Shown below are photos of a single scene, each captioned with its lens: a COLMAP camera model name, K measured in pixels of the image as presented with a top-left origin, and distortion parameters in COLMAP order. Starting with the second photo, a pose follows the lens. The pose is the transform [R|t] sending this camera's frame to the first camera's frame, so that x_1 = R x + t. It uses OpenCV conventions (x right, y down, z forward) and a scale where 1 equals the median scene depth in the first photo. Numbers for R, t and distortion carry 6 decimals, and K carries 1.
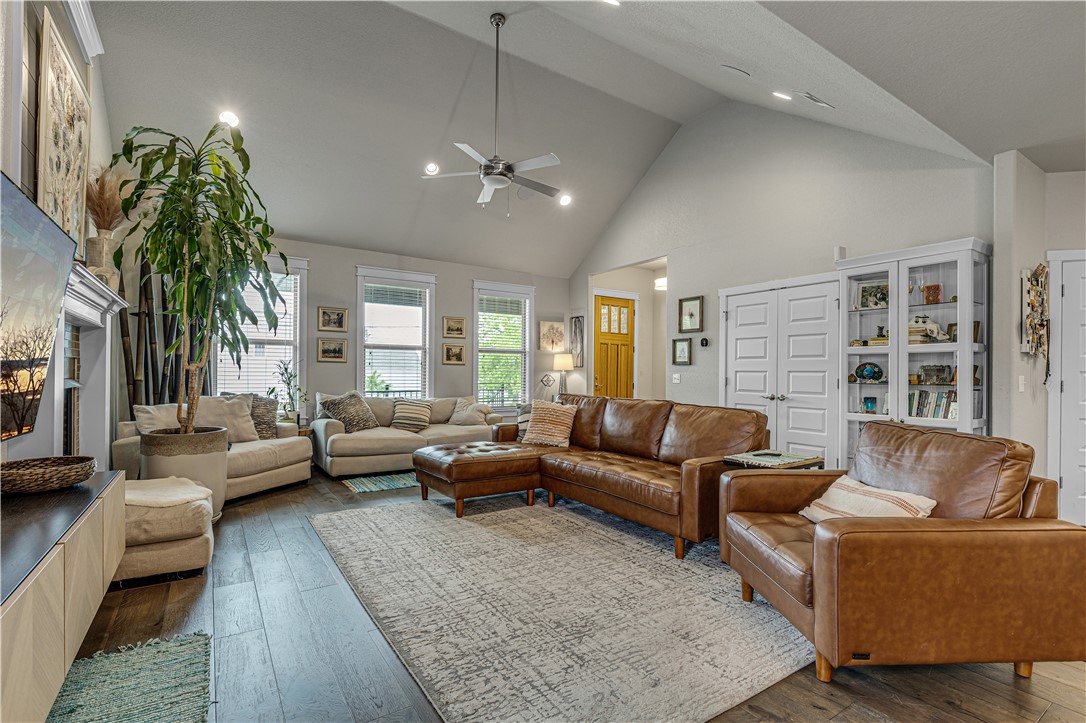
lens RADIAL K [[499.2, 0, 535.5], [0, 499.2, 374.1], [0, 0, 1]] dist [-0.002226, -0.000353]
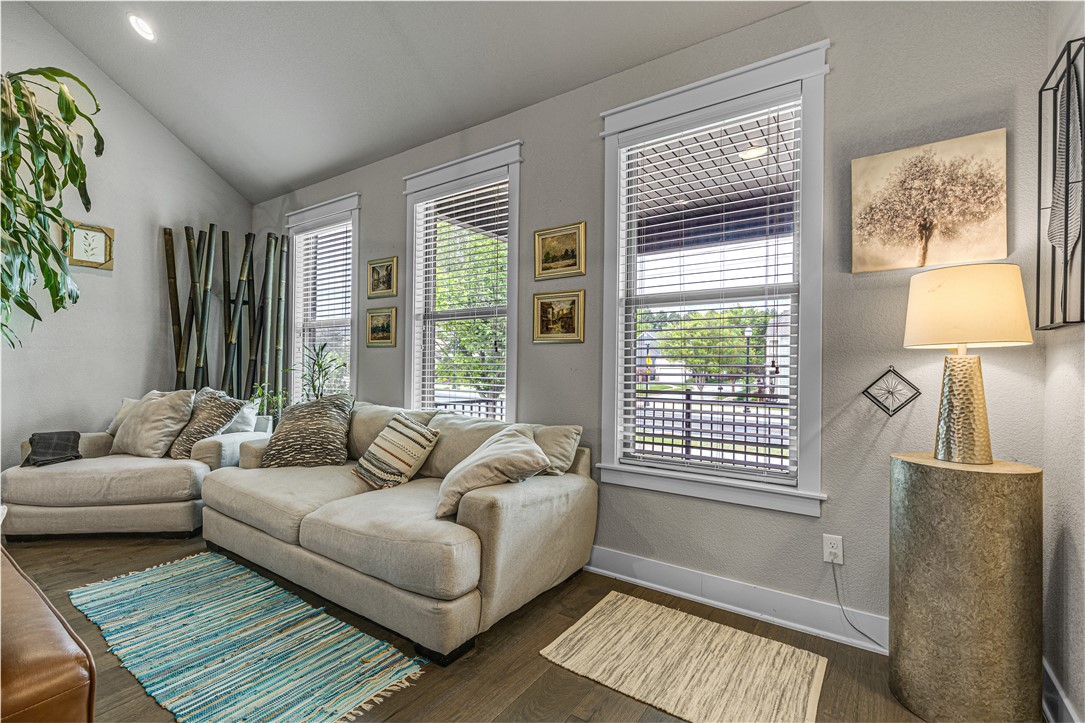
lens RADIAL K [[492.8, 0, 542.5], [0, 492.8, 361.5], [0, 0, 1]] dist [0.000110, -0.000035]
pose [[0.378367, -0.014200, -0.925547, 0.287814], [-0.004324, 0.999844, -0.017107, 0.004759], [0.925646, 0.010475, 0.378246, 1.181804]]
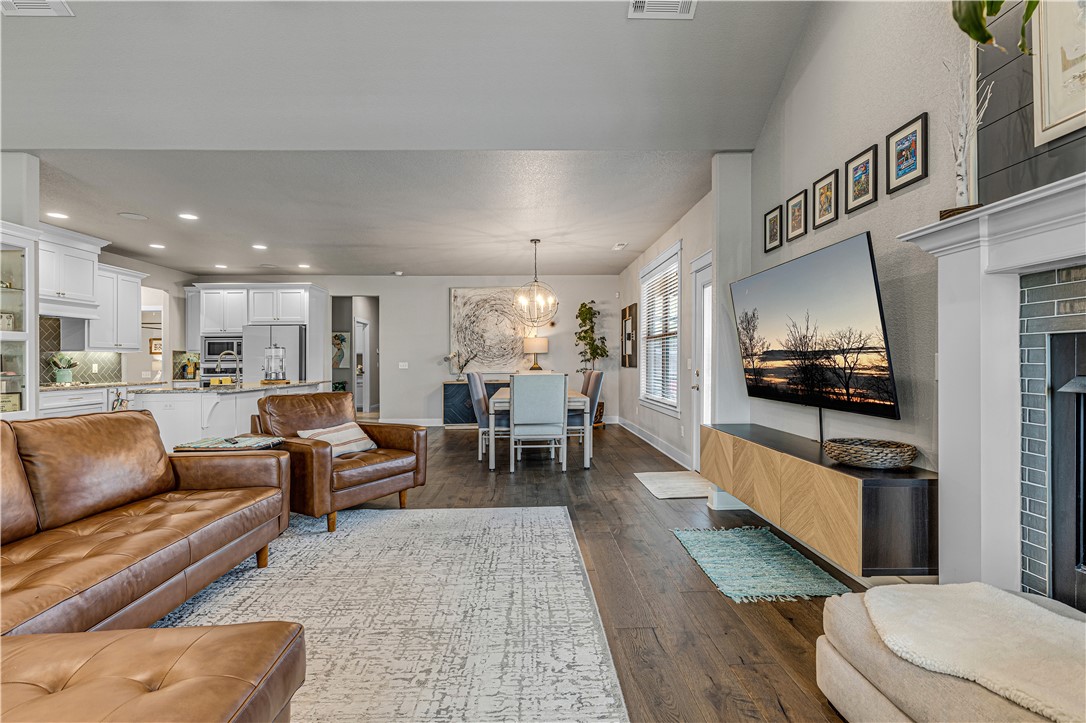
lens RADIAL K [[502.1, 0, 543.2], [0, 502.1, 357.8], [0, 0, 1]] dist [-0.001155, -0.000205]
pose [[-0.857011, 0.003090, 0.515288, -0.391212], [0.002628, 0.999995, -0.001626, -0.005017], [-0.515291, -0.000040, -0.857015, 0.959488]]
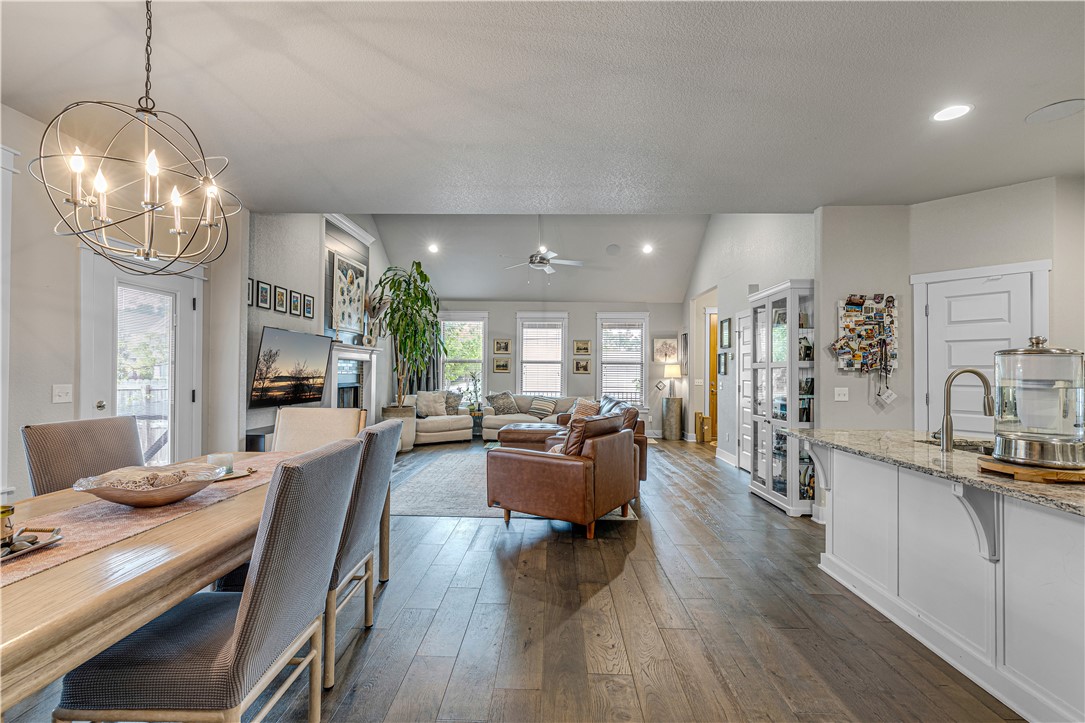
lens RADIAL K [[480.8, 0, 542.9], [0, 480.8, 368.3], [0, 0, 1]] dist [-0.000528, -0.000196]
pose [[0.821650, -0.006794, -0.569952, 0.745346], [-0.003075, 0.999862, -0.016351, -0.015816], [0.569984, 0.015187, 0.821515, -0.269709]]
